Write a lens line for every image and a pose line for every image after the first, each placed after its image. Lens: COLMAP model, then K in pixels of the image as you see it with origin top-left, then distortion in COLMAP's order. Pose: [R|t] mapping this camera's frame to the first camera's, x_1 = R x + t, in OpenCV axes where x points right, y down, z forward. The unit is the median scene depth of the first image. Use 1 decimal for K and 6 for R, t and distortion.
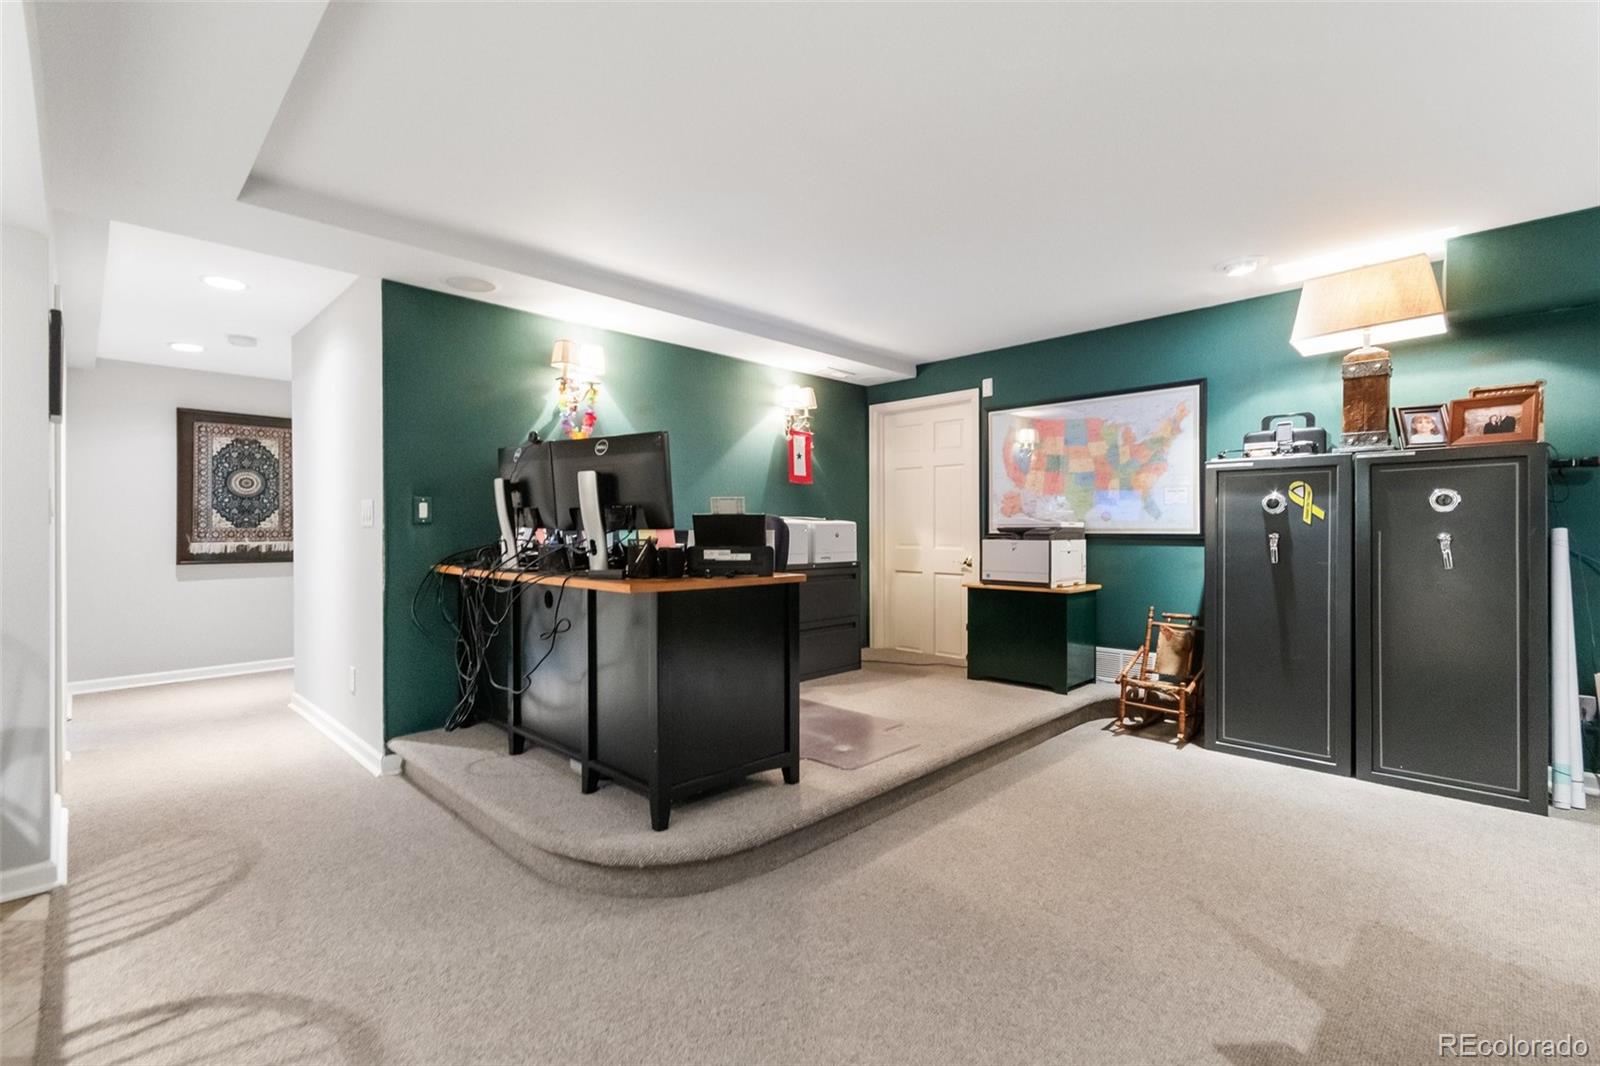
lens RADIAL K [[705.5, 0, 799.0], [0, 705.5, 531.4], [0, 0, 1]] dist [0.008687, -0.002939]
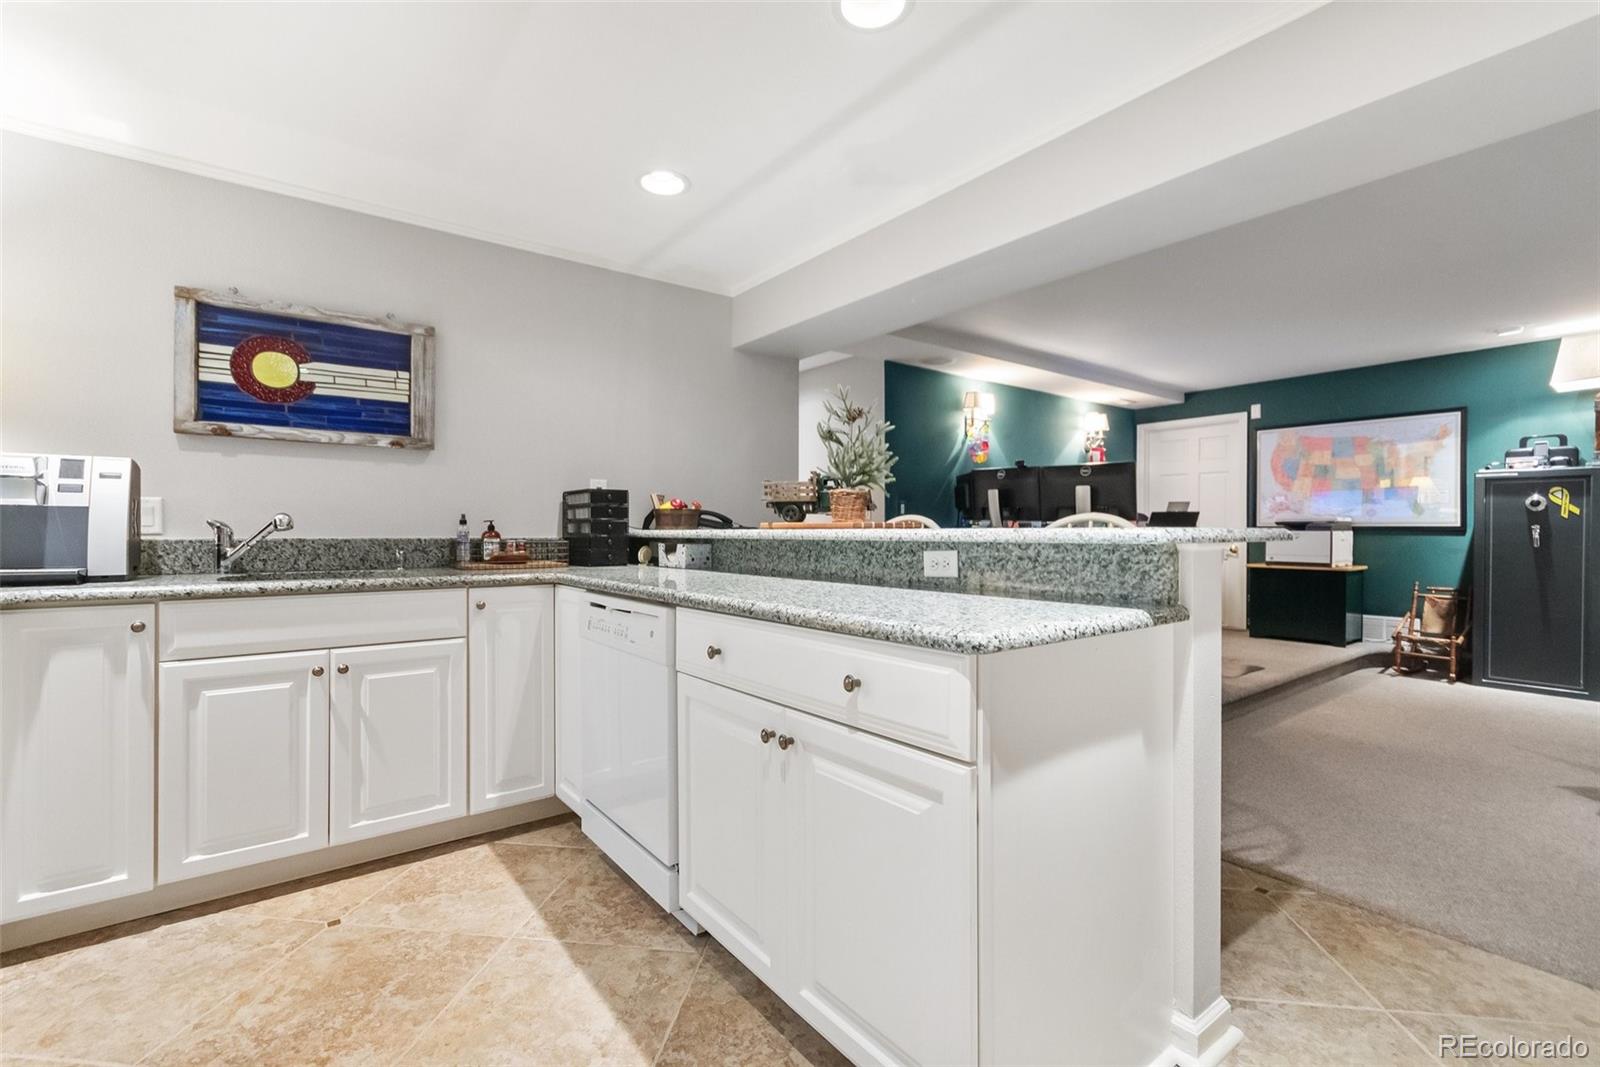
lens RADIAL K [[705.5, 0, 799.2], [0, 705.5, 533.1], [0, 0, 1]] dist [0.008687, -0.002939]
pose [[0.990588, 0.002555, -0.136851, -0.466954], [-0.001841, 0.999984, 0.005341, 0.011422], [0.136862, -0.005039, 0.990577, -0.466987]]
